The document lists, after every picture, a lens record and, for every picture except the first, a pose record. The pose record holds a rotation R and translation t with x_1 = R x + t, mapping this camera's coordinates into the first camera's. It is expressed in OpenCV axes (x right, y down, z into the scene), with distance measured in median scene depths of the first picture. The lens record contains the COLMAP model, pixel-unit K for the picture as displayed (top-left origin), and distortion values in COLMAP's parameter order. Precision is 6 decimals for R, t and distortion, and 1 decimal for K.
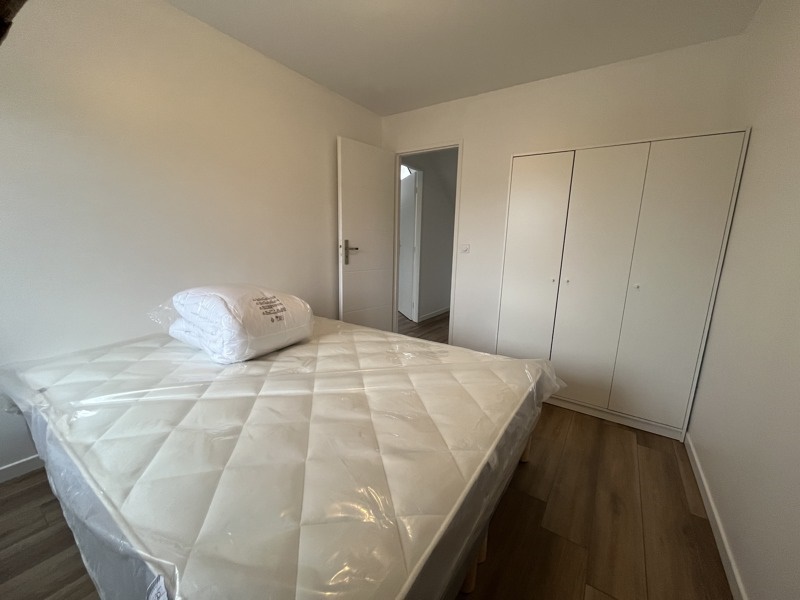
lens RADIAL K [[323.0, 0, 401.3], [0, 323.0, 301.2], [0, 0, 1]] dist [-0.004670, -0.000291]
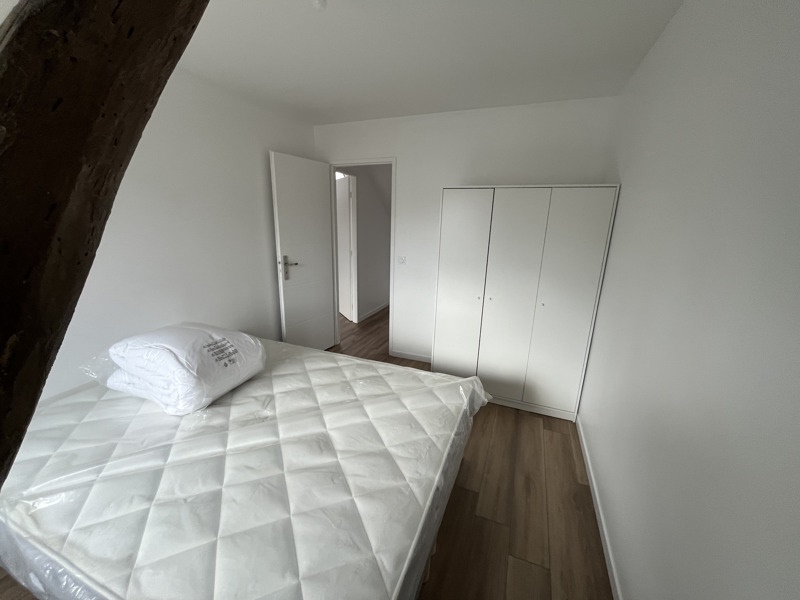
lens RADIAL K [[323.5, 0, 401.7], [0, 323.5, 297.8], [0, 0, 1]] dist [-0.004531, -0.001709]
pose [[0.976619, -0.050255, 0.209023, -0.059940], [0.036523, 0.996945, 0.069043, -0.206743], [-0.211854, -0.059795, 0.975470, -0.103873]]
